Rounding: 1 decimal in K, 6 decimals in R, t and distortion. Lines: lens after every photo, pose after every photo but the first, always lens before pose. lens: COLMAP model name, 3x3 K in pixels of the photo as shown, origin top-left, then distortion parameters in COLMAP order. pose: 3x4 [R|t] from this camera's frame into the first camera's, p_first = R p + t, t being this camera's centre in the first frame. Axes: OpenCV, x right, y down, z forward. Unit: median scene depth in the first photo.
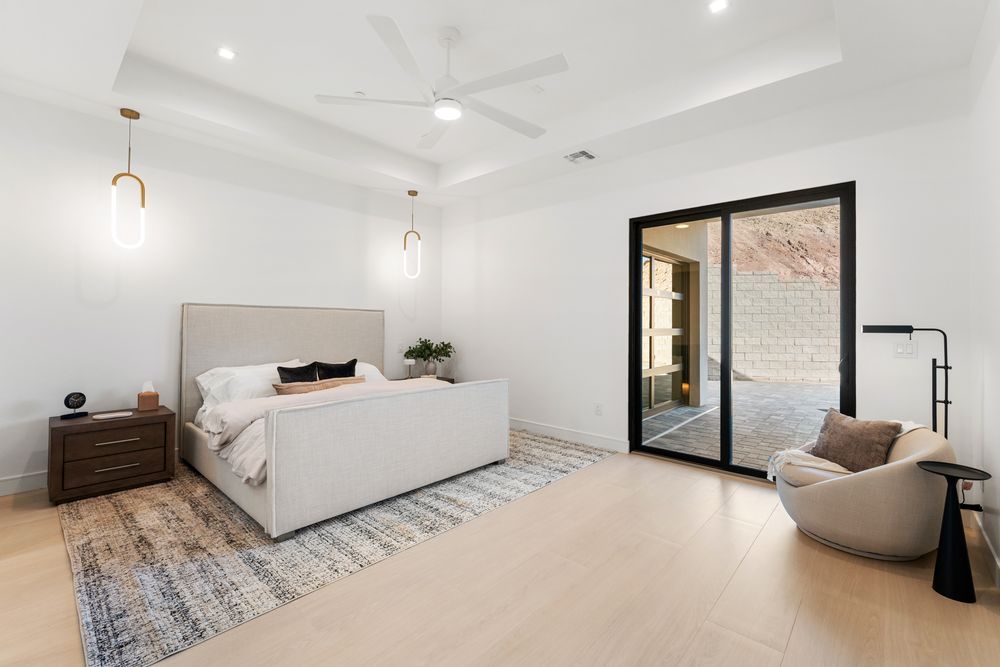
lens RADIAL K [[426.3, 0, 486.3], [0, 426.3, 330.2], [0, 0, 1]] dist [-0.000749, 0.000097]
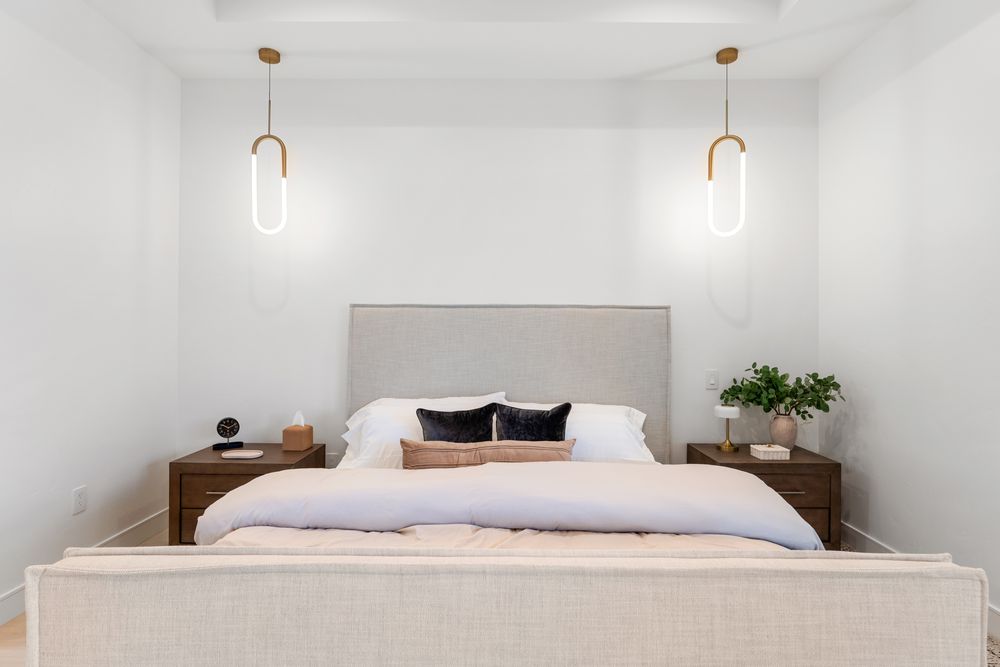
lens RADIAL K [[465.1, 0, 501.1], [0, 465.1, 328.7], [0, 0, 1]] dist [-0.016313, -0.000324]
pose [[0.689372, -0.004659, -0.724393, 0.024584], [-0.009208, 0.999842, -0.015194, -0.009767], [0.724349, 0.017145, 0.689220, 0.476664]]
